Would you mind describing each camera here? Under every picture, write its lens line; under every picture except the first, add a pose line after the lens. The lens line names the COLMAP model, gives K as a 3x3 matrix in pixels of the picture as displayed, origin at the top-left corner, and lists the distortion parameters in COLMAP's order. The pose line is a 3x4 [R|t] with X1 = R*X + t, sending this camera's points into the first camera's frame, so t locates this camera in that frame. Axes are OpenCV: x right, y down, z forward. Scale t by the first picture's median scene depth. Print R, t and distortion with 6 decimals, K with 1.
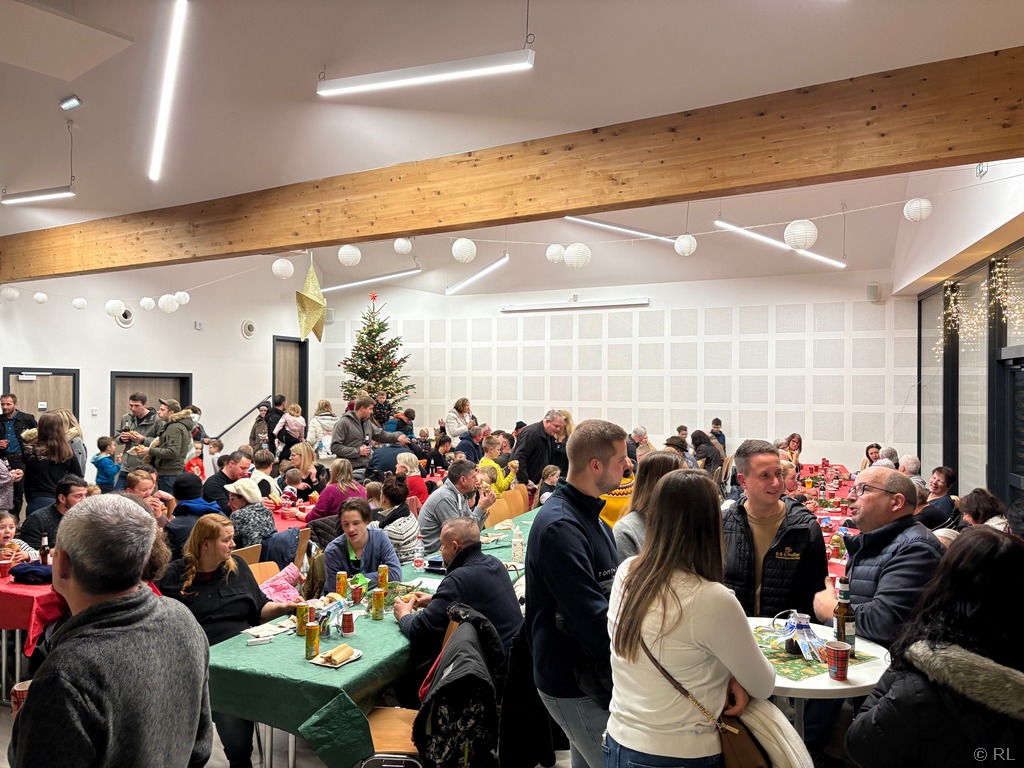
lens RADIAL K [[777.6, 0, 510.6], [0, 777.6, 384.9], [0, 0, 1]] dist [0.035656, -0.017618]
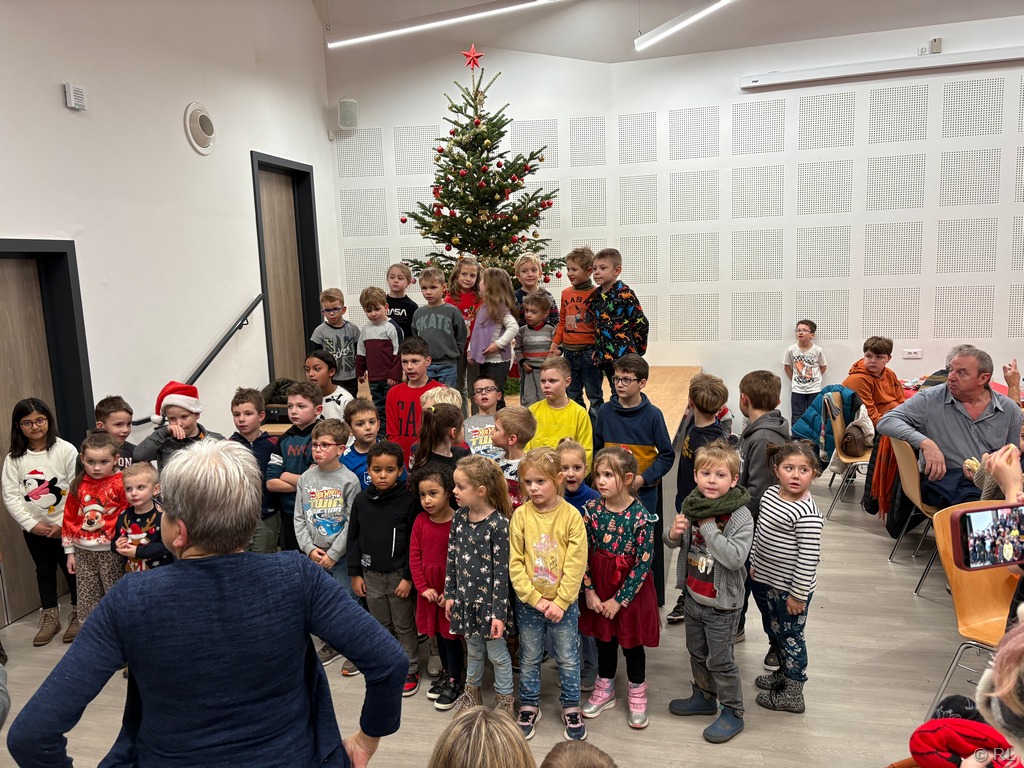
lens RADIAL K [[777.6, 0, 512.6], [0, 777.6, 382.8], [0, 0, 1]] dist [0.035656, -0.017618]
pose [[0.978575, -0.076268, 0.191246, -0.251910], [0.047135, 0.987179, 0.152499, 0.002311], [-0.200425, -0.140217, 0.969623, 0.538013]]
